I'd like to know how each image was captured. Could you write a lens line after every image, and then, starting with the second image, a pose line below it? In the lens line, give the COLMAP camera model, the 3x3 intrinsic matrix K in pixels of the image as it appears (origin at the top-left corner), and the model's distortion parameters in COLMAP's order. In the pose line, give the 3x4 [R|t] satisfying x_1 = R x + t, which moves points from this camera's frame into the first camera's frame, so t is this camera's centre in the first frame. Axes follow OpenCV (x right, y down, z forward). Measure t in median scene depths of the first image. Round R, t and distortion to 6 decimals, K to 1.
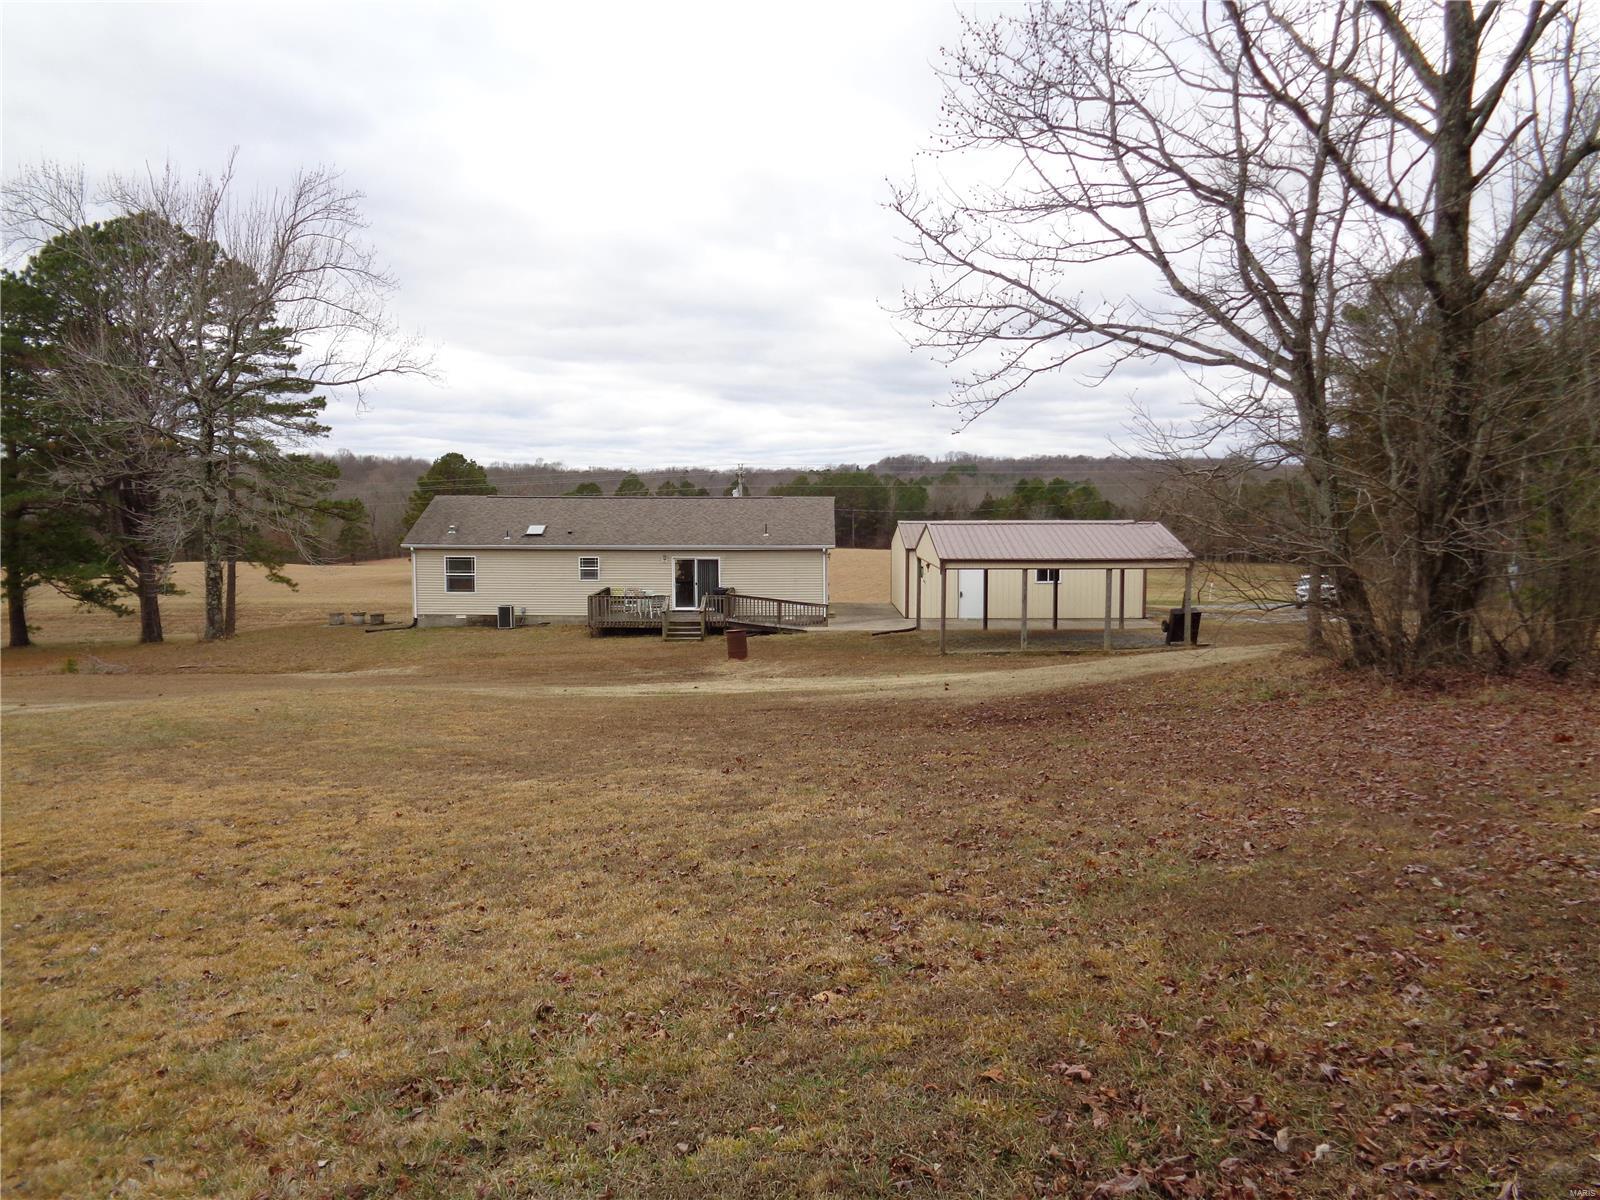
lens RADIAL K [[1208.6, 0, 802.3], [0, 1208.6, 551.8], [0, 0, 1]] dist [0.186755, -0.001153]
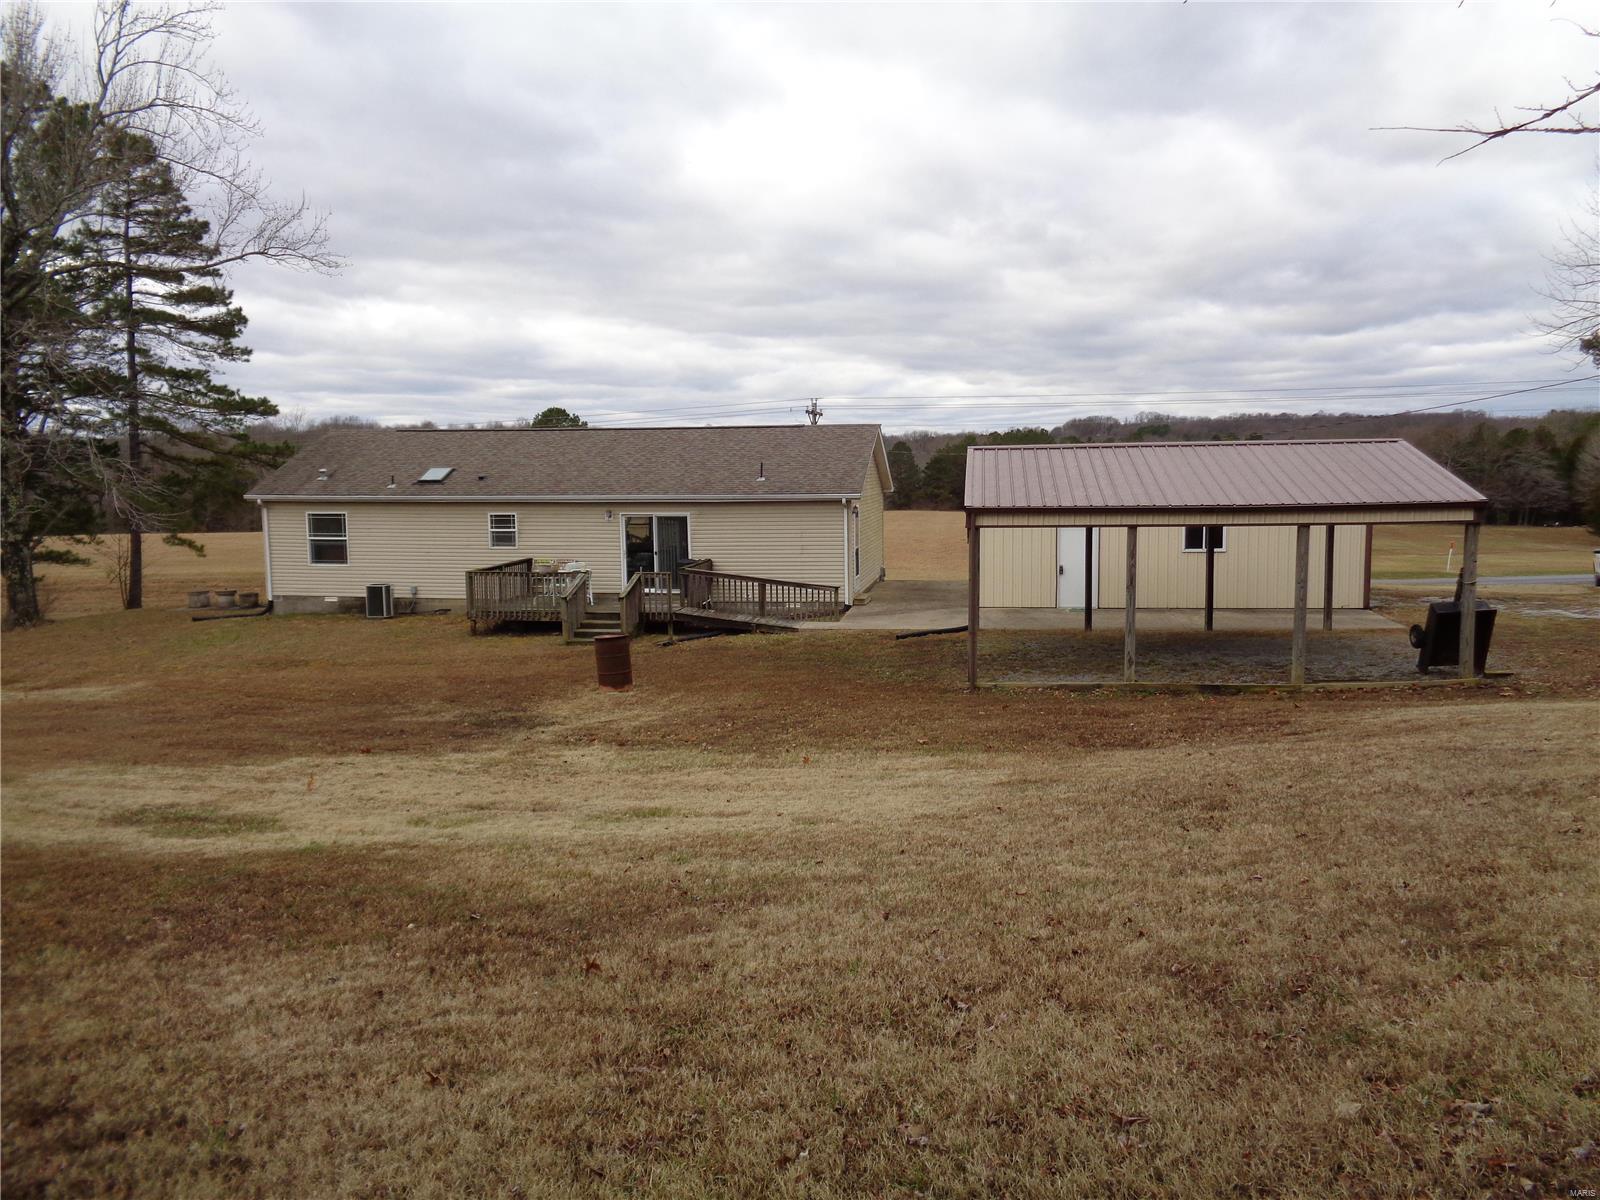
lens RADIAL K [[1221.6, 0, 806.3], [0, 1221.6, 575.5], [0, 0, 1]] dist [0.088275, -0.003732]
pose [[0.989949, 0.002527, -0.141400, 0.090615], [0.004129, 0.998898, 0.046760, 0.007784], [0.141362, -0.046874, 0.988848, 0.350020]]
